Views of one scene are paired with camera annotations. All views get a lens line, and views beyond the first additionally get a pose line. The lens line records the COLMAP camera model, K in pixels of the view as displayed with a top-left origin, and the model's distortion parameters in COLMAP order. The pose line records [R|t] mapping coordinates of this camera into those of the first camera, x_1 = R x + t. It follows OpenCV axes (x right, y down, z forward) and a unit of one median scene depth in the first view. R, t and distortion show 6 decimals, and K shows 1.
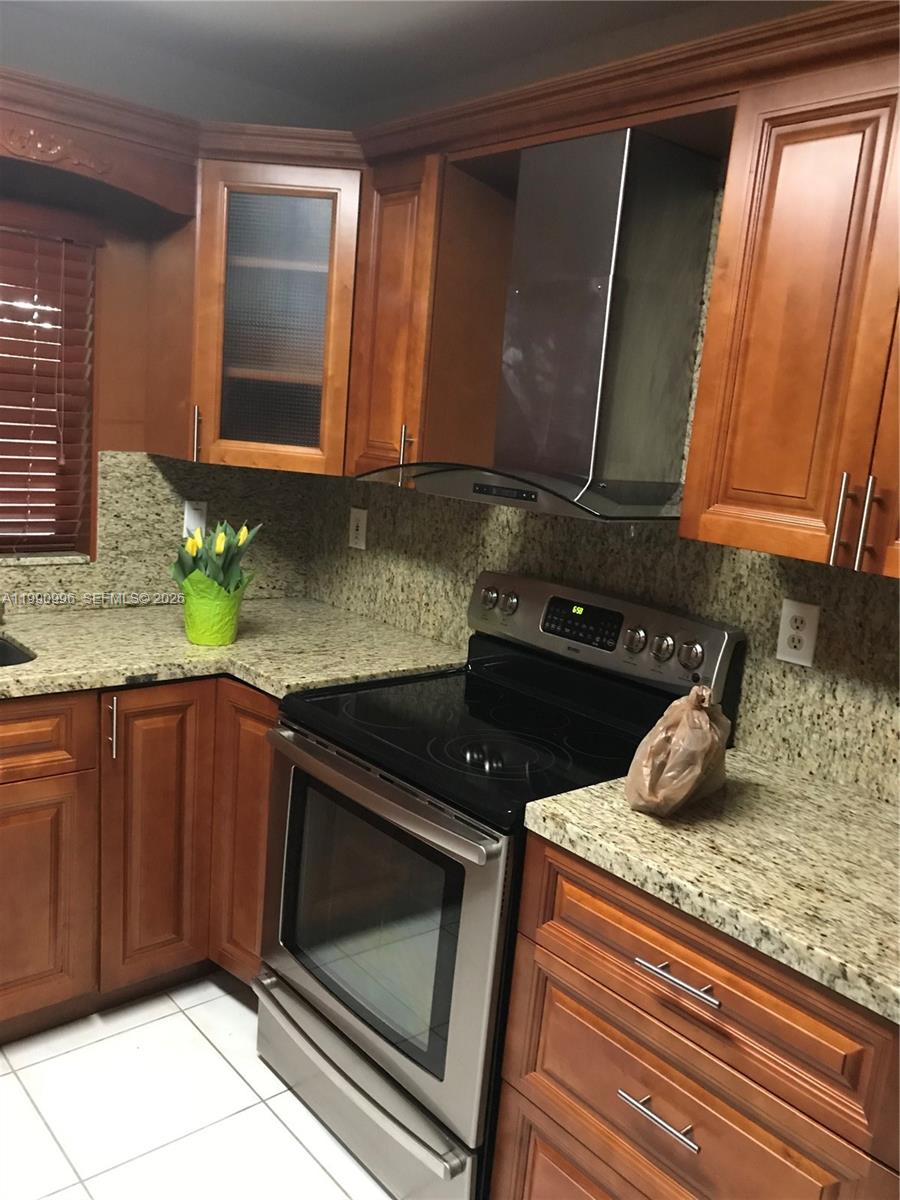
lens RADIAL K [[971.6, 0, 453.5], [0, 971.6, 599.6], [0, 0, 1]] dist [0.038486, -0.055591]
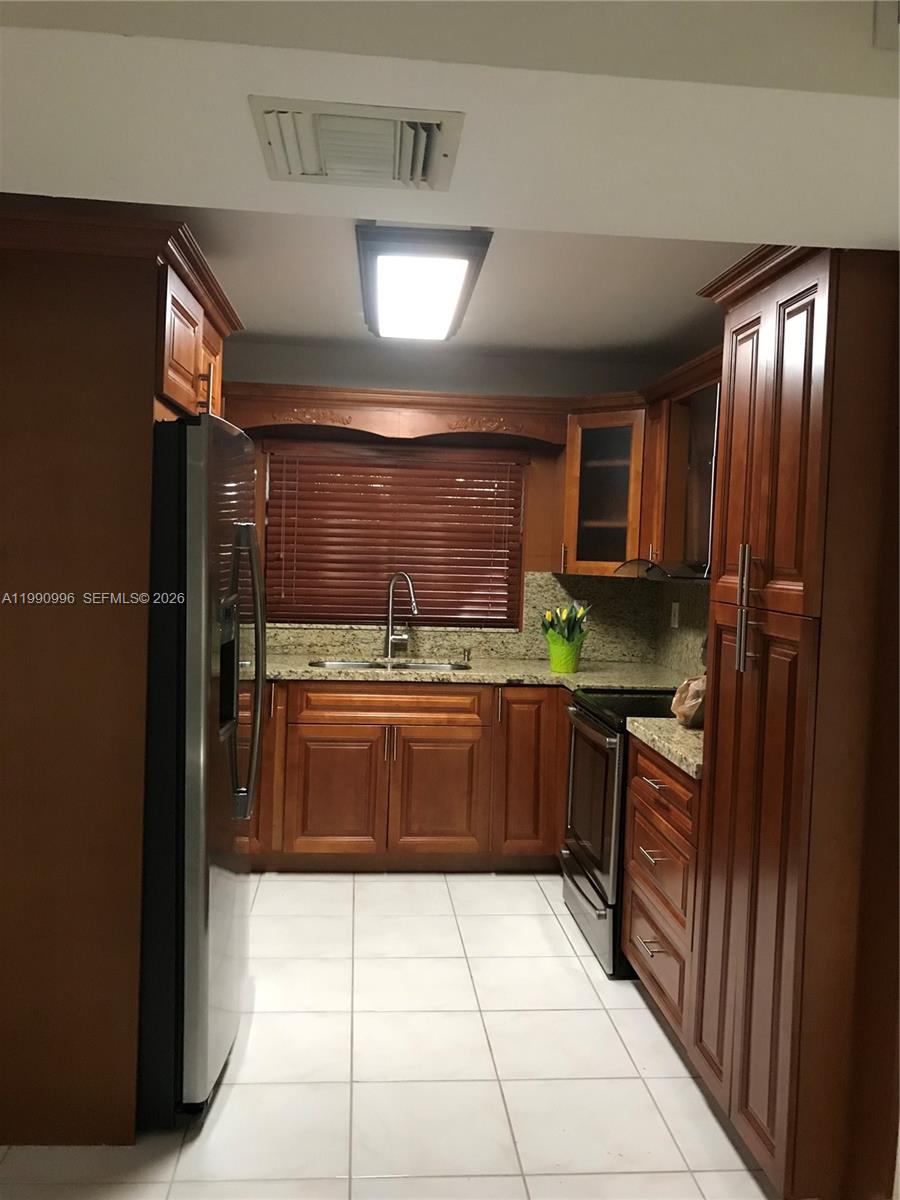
lens RADIAL K [[971.6, 0, 449.7], [0, 971.6, 600.8], [0, 0, 1]] dist [0.038486, -0.055591]
pose [[0.809362, -0.027621, -0.586661, 0.637302], [-0.071622, 0.986796, -0.145269, 0.190753], [0.582927, 0.159593, 0.796697, -0.568976]]
